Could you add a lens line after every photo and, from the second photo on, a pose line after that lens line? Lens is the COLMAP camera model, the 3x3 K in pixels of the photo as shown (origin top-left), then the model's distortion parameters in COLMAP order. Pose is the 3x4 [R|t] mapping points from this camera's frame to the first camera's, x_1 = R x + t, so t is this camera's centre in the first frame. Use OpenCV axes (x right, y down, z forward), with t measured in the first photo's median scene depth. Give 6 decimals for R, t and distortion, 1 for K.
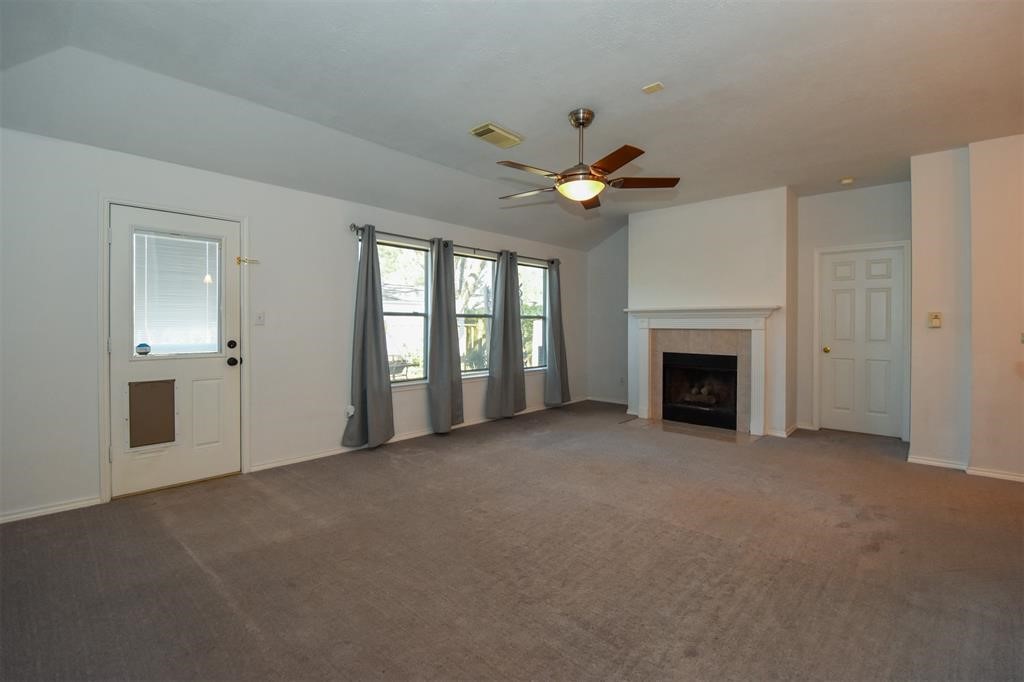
lens RADIAL K [[462.2, 0, 513.6], [0, 462.2, 330.8], [0, 0, 1]] dist [0.003790, 0.000695]
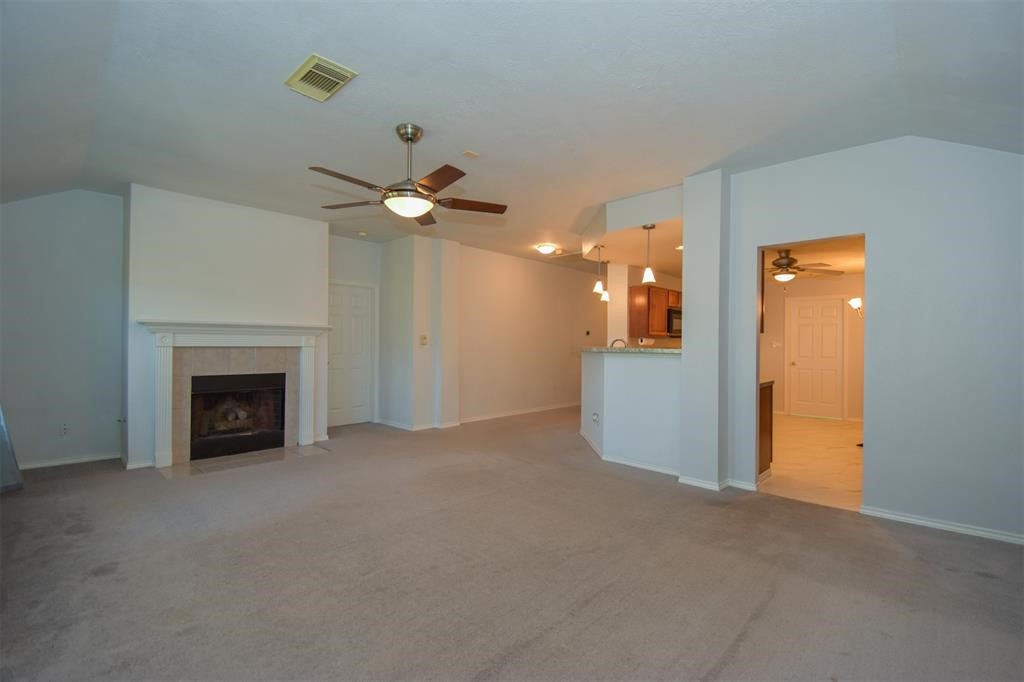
lens RADIAL K [[462.2, 0, 514.0], [0, 462.2, 342.9], [0, 0, 1]] dist [0.003790, 0.000695]
pose [[0.008013, -0.002130, 0.999966, -0.518589], [0.006681, 0.999976, 0.002077, -0.010153], [-0.999946, 0.006664, 0.008027, 0.481235]]
